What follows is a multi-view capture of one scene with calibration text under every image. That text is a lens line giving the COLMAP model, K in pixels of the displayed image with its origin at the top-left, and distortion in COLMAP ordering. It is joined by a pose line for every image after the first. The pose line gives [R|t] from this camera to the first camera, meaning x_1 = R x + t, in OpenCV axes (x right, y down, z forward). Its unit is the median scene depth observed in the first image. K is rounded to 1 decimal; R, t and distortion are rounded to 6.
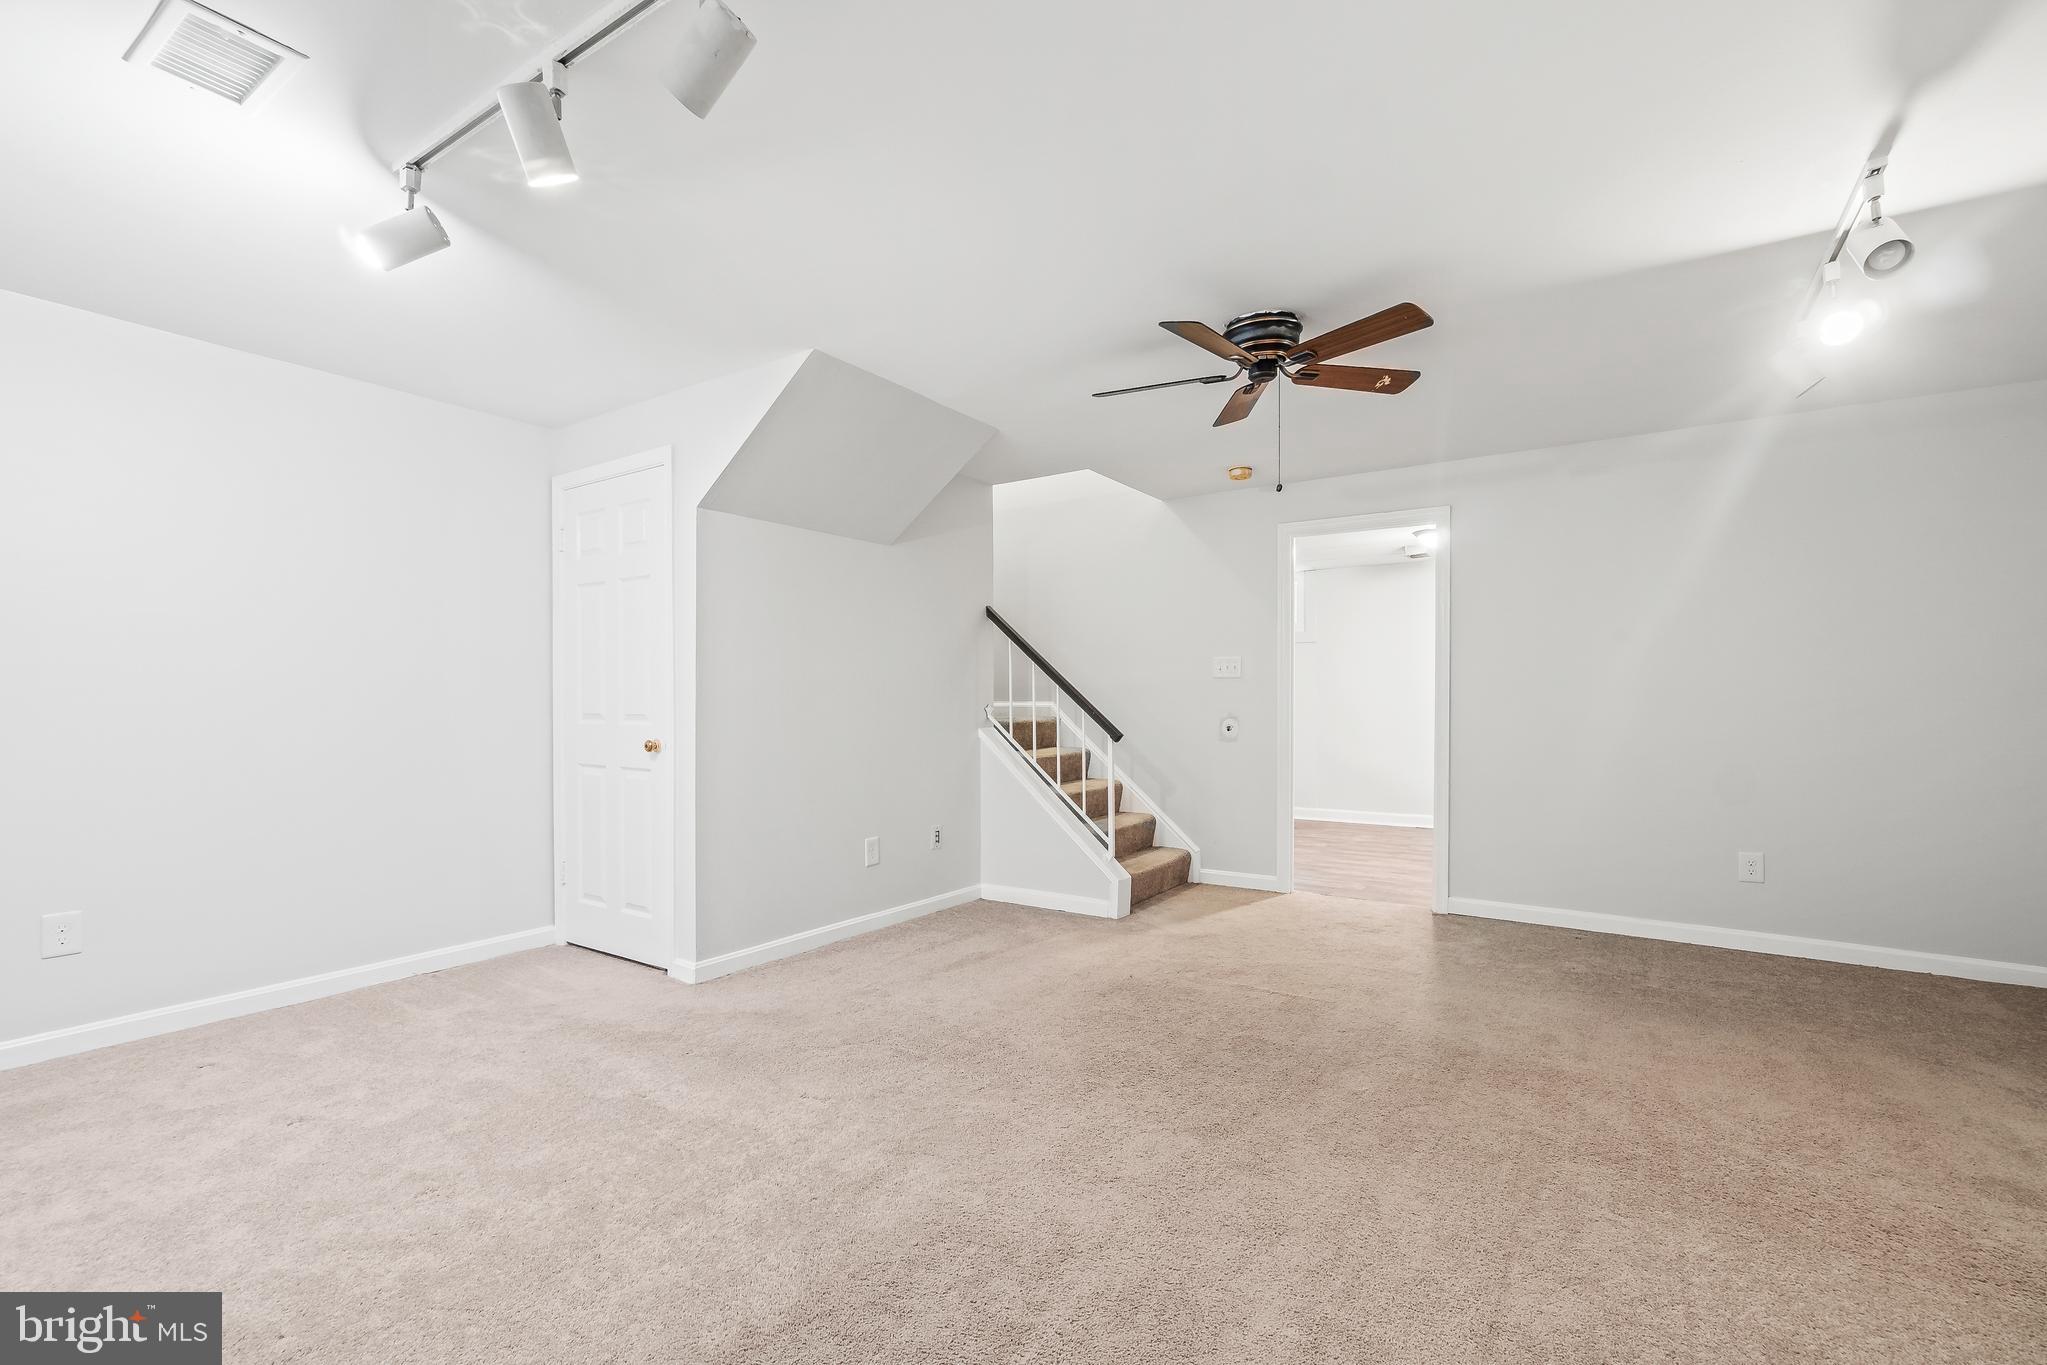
lens RADIAL K [[906.9, 0, 1023.5], [0, 906.9, 682.5], [0, 0, 1]] dist [-0.028807, 0.000098]
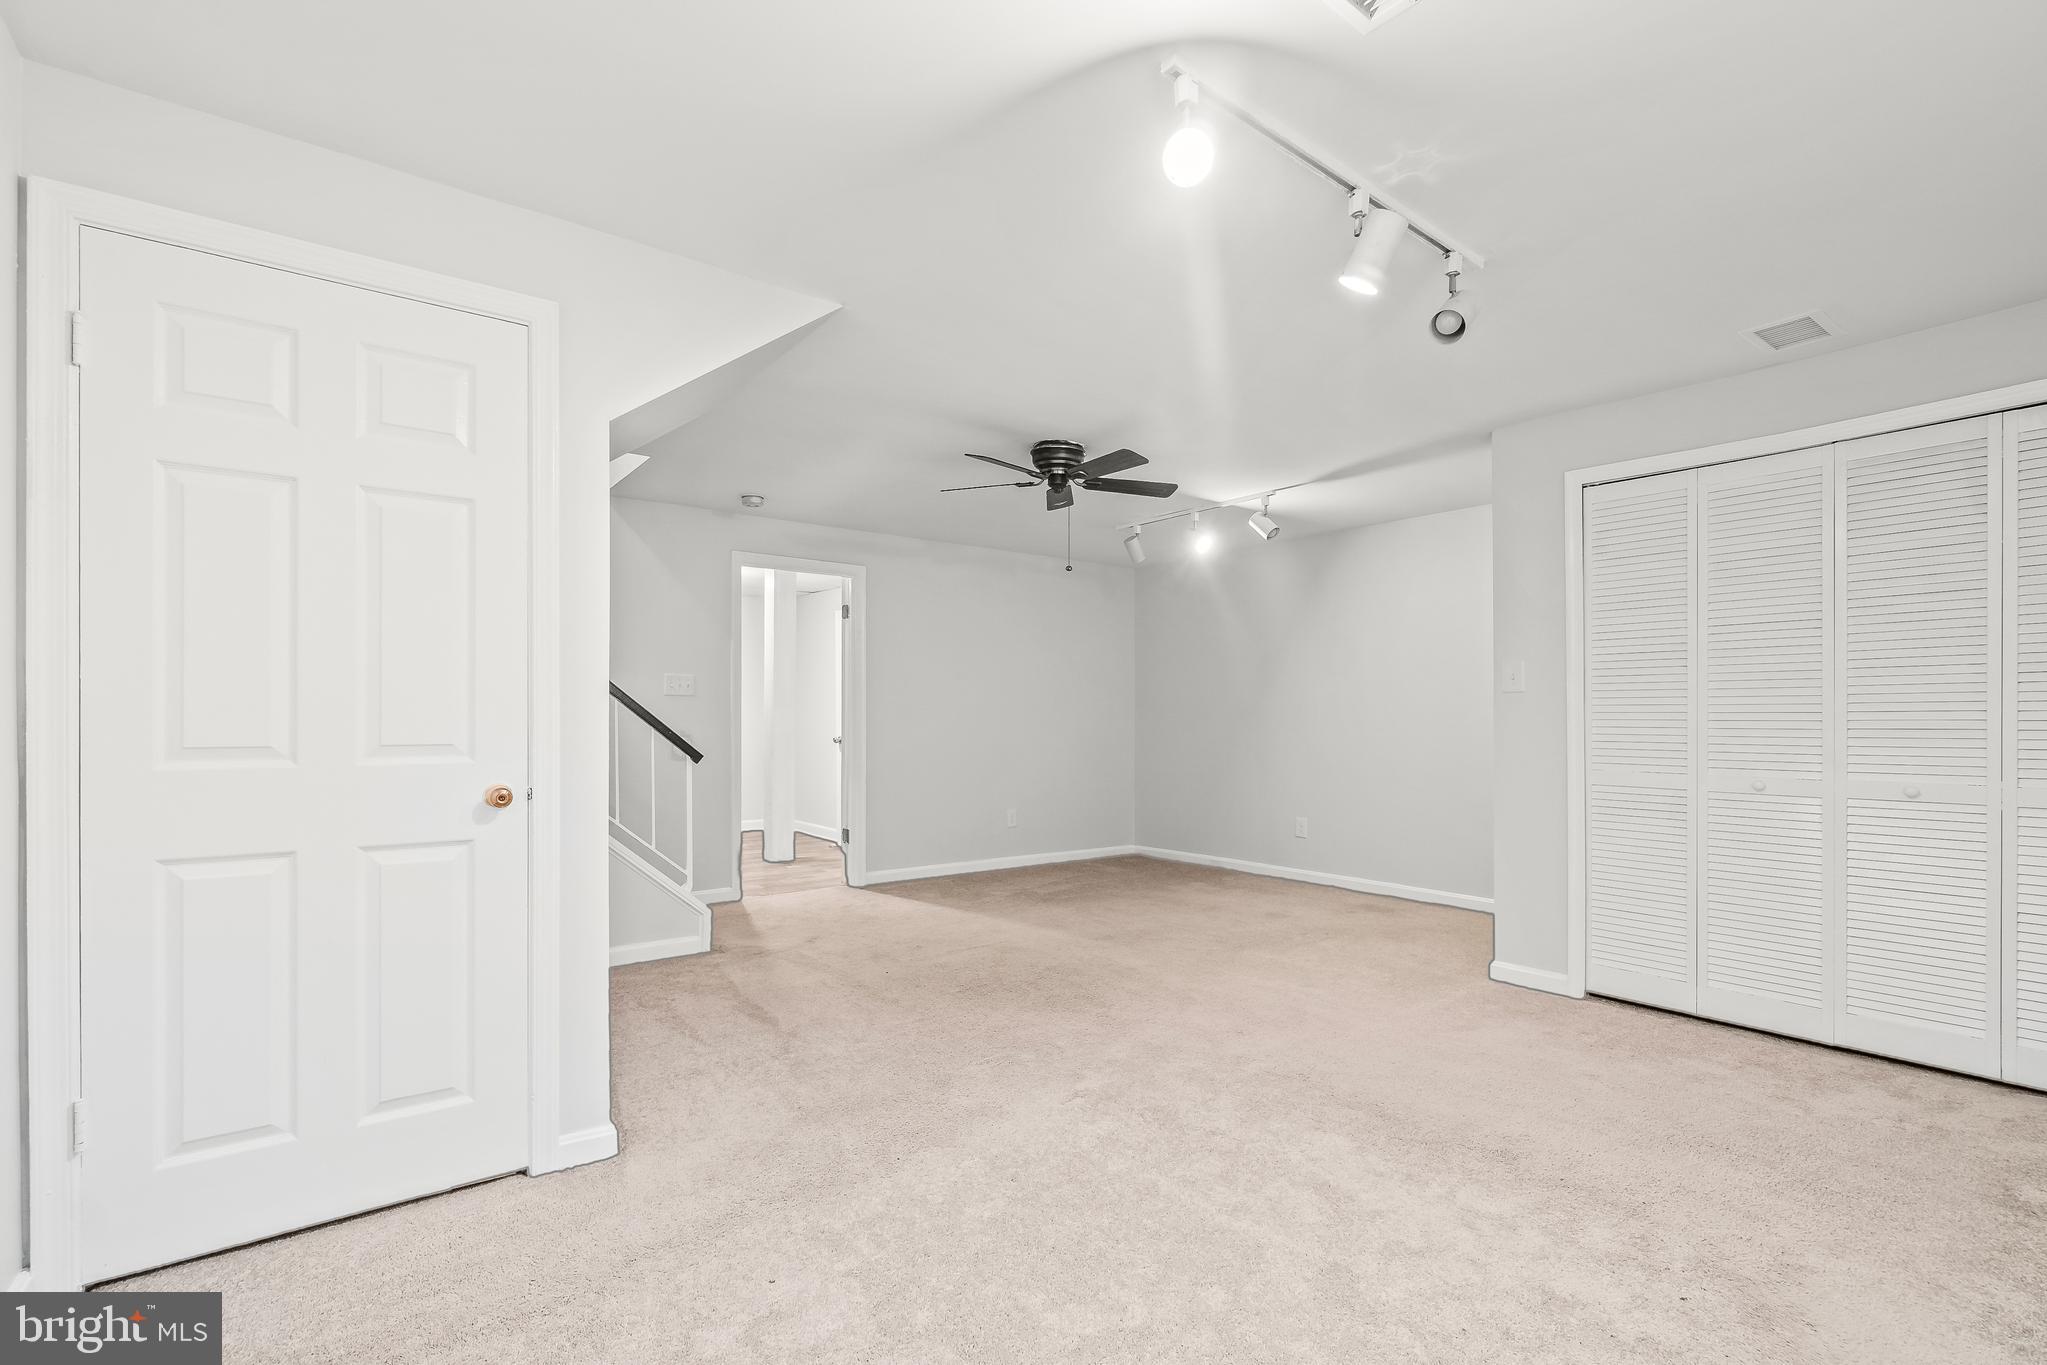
lens RADIAL K [[896.1, 0, 1010.9], [0, 896.1, 707.6], [0, 0, 1]] dist [-0.002729, 0.000590]
pose [[0.344107, 0.008642, 0.938891, -0.749534], [-0.009962, 0.999935, -0.005553, 0.011209], [-0.938878, -0.007442, 0.344170, 0.438514]]
